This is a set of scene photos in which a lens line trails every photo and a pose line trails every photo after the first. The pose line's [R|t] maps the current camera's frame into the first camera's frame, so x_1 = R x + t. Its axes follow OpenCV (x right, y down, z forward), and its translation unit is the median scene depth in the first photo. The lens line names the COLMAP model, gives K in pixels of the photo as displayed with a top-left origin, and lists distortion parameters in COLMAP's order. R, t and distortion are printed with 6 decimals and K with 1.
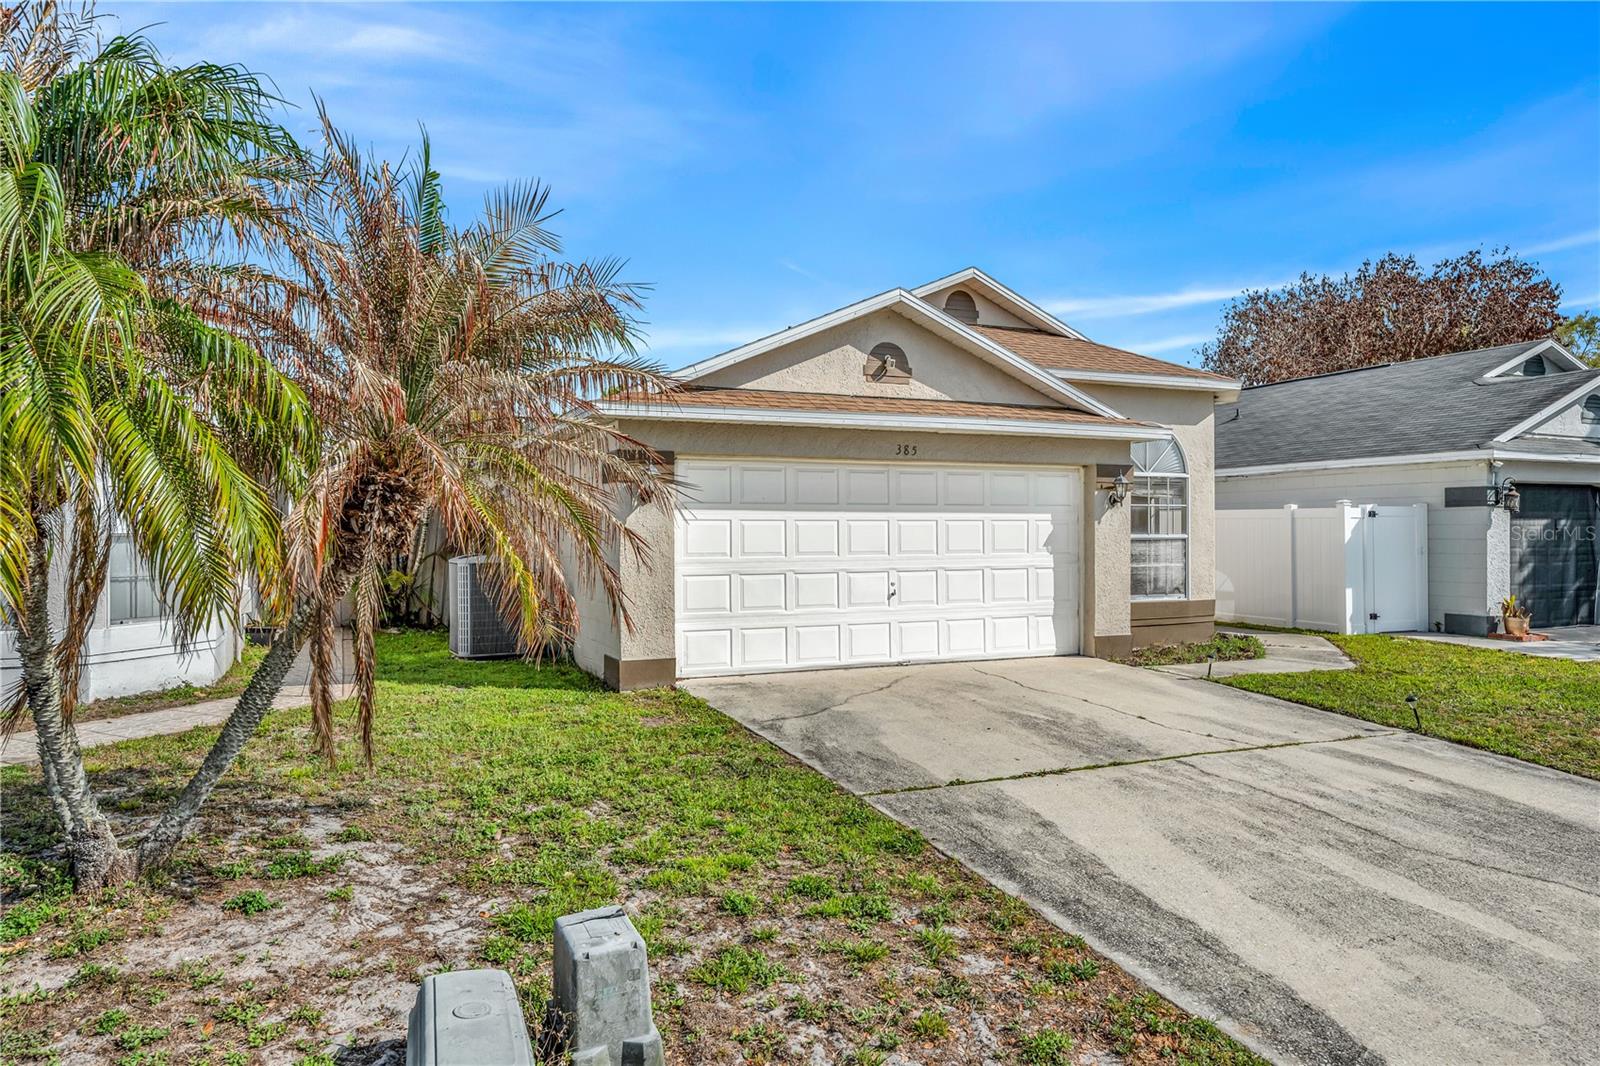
lens RADIAL K [[1064.2, 0, 784.7], [0, 1064.2, 528.4], [0, 0, 1]] dist [-0.001014, 0.001716]
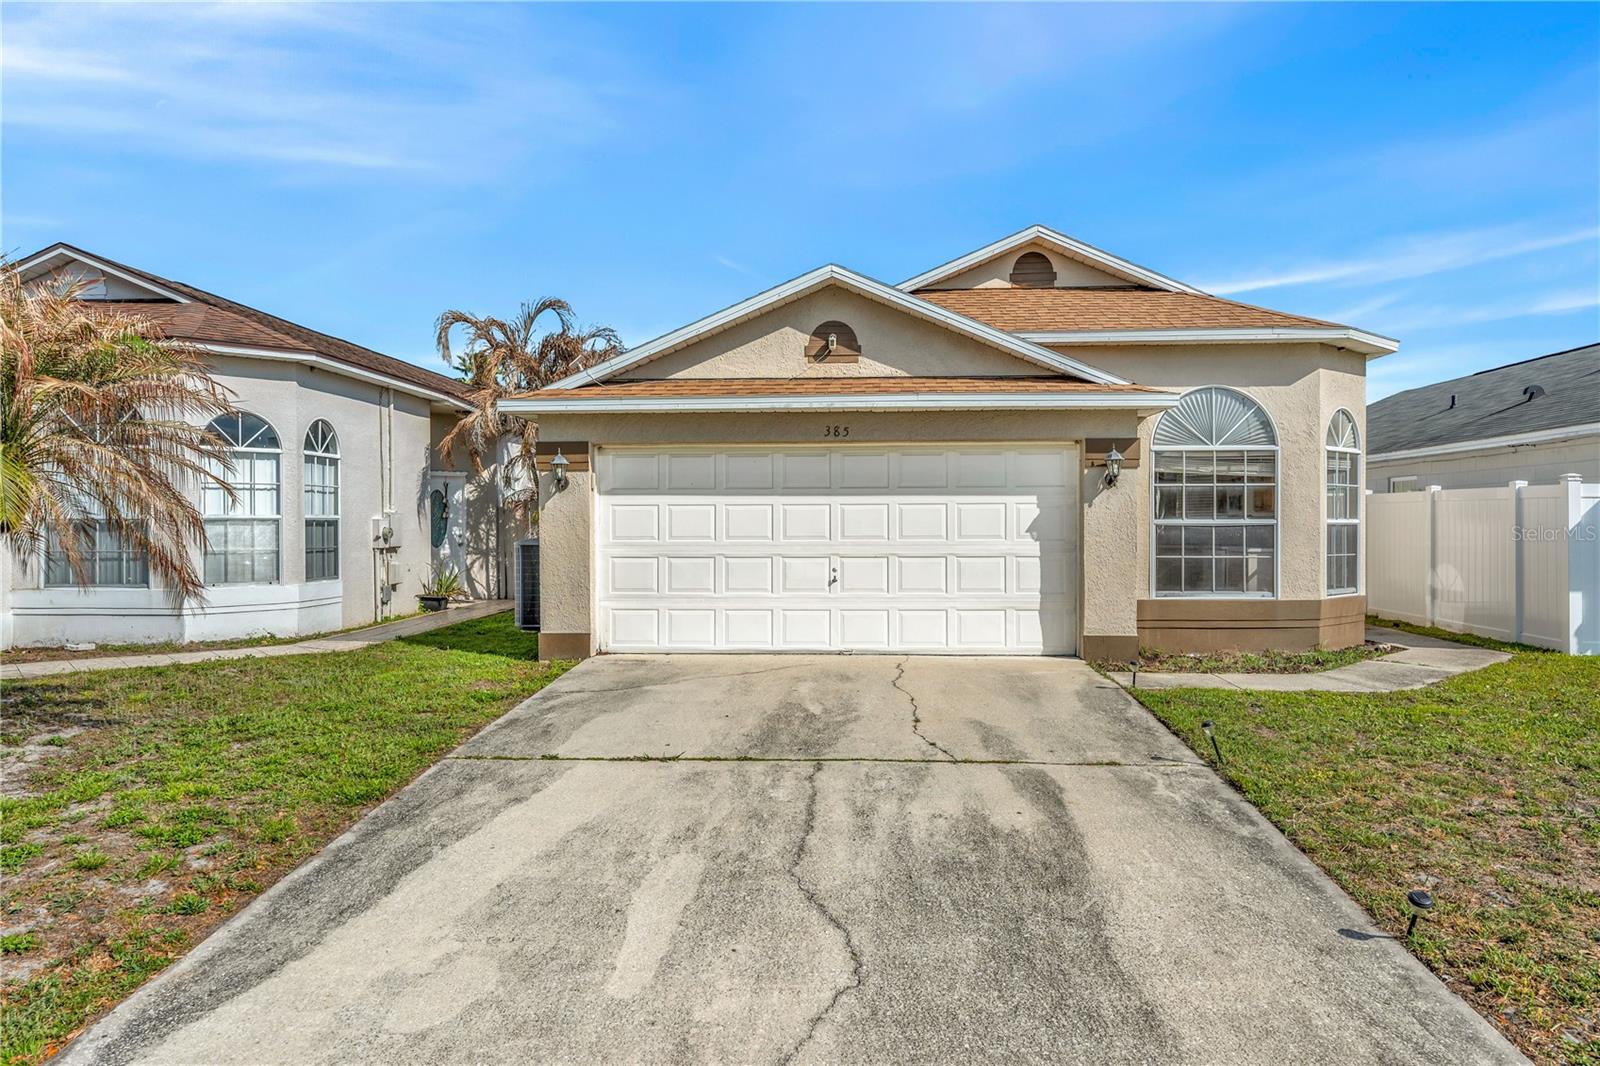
lens RADIAL K [[1064.2, 0, 790.9], [0, 1064.2, 543.0], [0, 0, 1]] dist [-0.001014, 0.001716]
pose [[0.889274, 0.008936, -0.457287, 0.510402], [0.001938, 0.999726, 0.023306, 0.004789], [0.457371, -0.021612, 0.889014, 0.118116]]
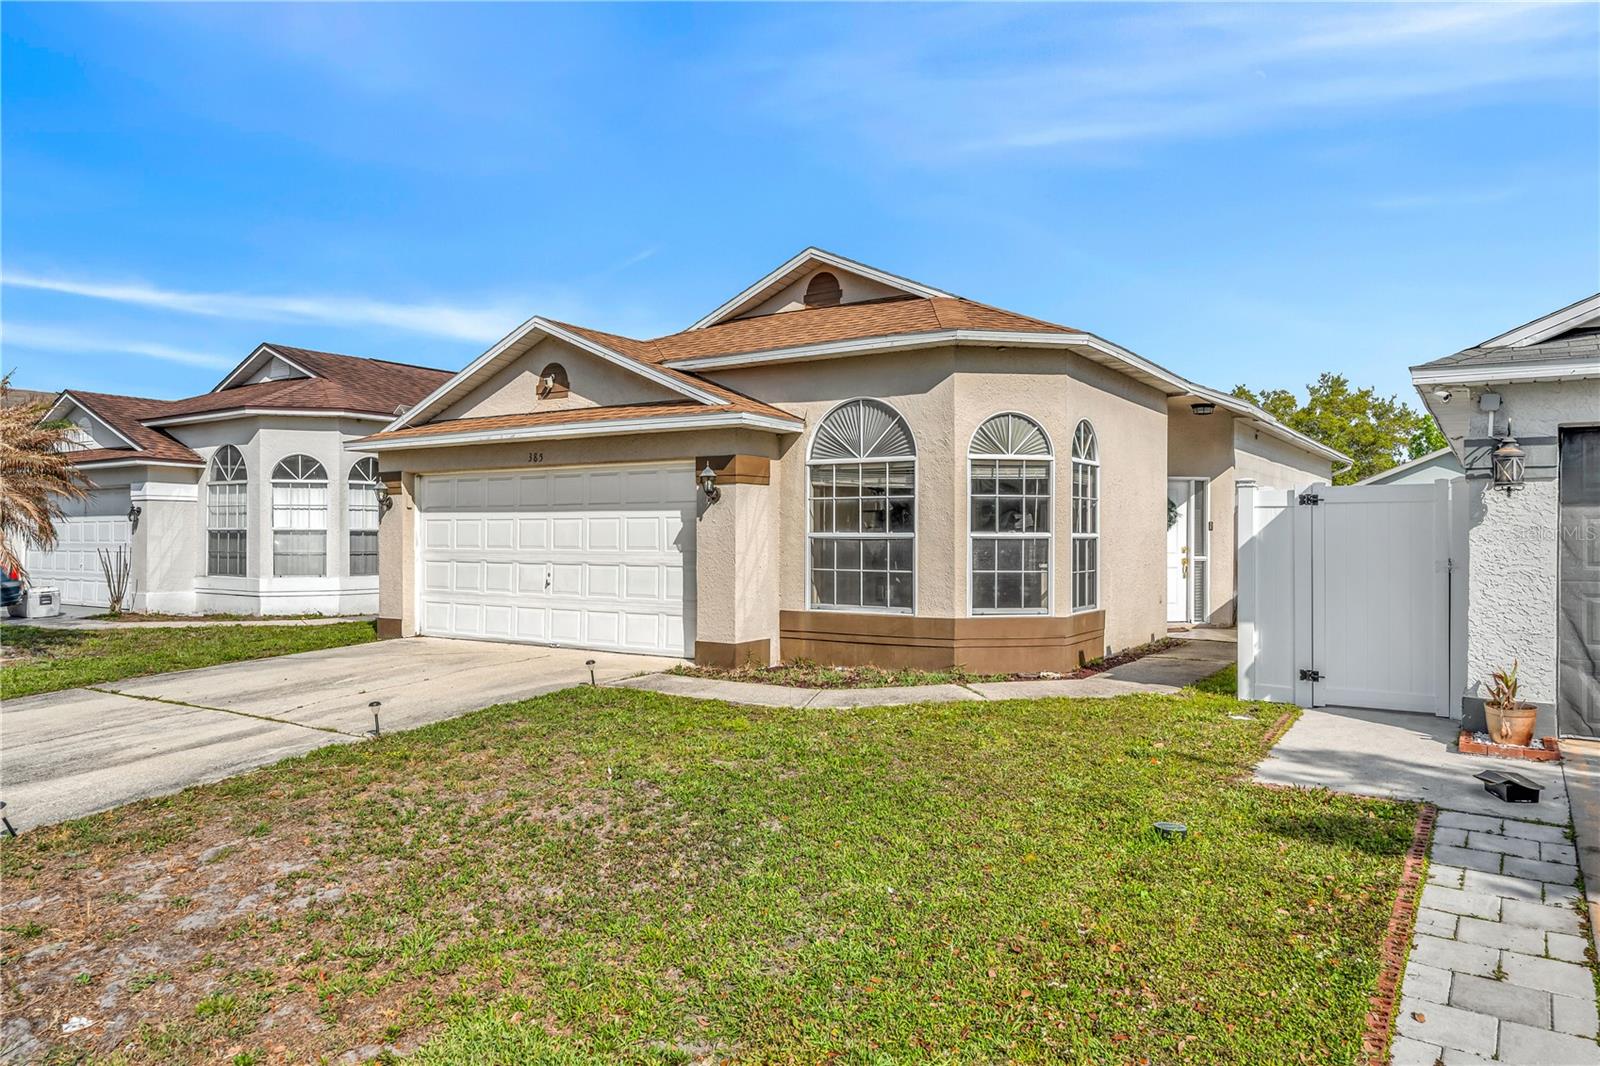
lens RADIAL K [[1064.2, 0, 796.8], [0, 1064.2, 531.2], [0, 0, 1]] dist [-0.001014, 0.001716]
pose [[0.542432, 0.001628, -0.840098, 1.204329], [0.001220, 0.999996, 0.002726, 0.002746], [0.840099, -0.002504, 0.542428, 0.603575]]
